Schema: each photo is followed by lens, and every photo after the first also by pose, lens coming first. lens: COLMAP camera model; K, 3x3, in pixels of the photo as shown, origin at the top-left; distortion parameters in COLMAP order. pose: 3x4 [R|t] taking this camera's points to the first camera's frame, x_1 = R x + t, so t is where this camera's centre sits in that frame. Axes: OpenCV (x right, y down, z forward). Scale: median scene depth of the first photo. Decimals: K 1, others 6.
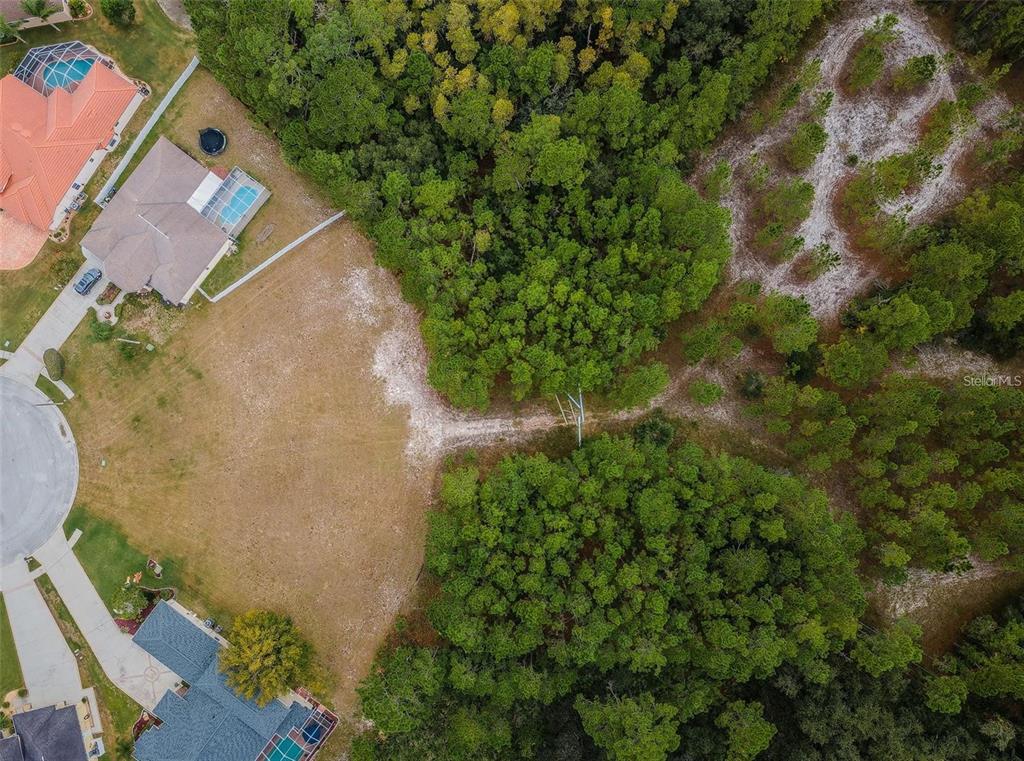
lens RADIAL K [[750.0, 0, 512.6], [0, 750.0, 417.0], [0, 0, 1]] dist [0.006157, -0.024033]
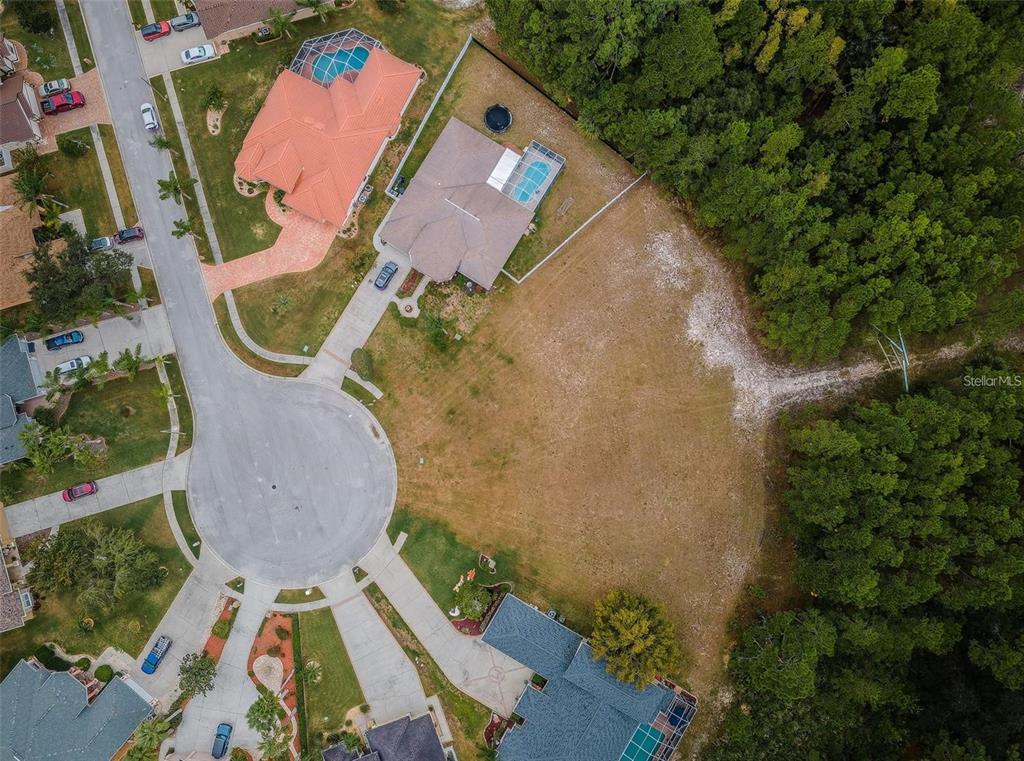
lens RADIAL K [[750.0, 0, 530.6], [0, 750.0, 412.1], [0, 0, 1]] dist [0.006157, -0.024033]
pose [[0.994134, -0.107183, 0.014454, -0.414740], [0.107378, 0.994127, -0.013469, 0.027425], [-0.012925, 0.014942, 0.999805, 0.034297]]
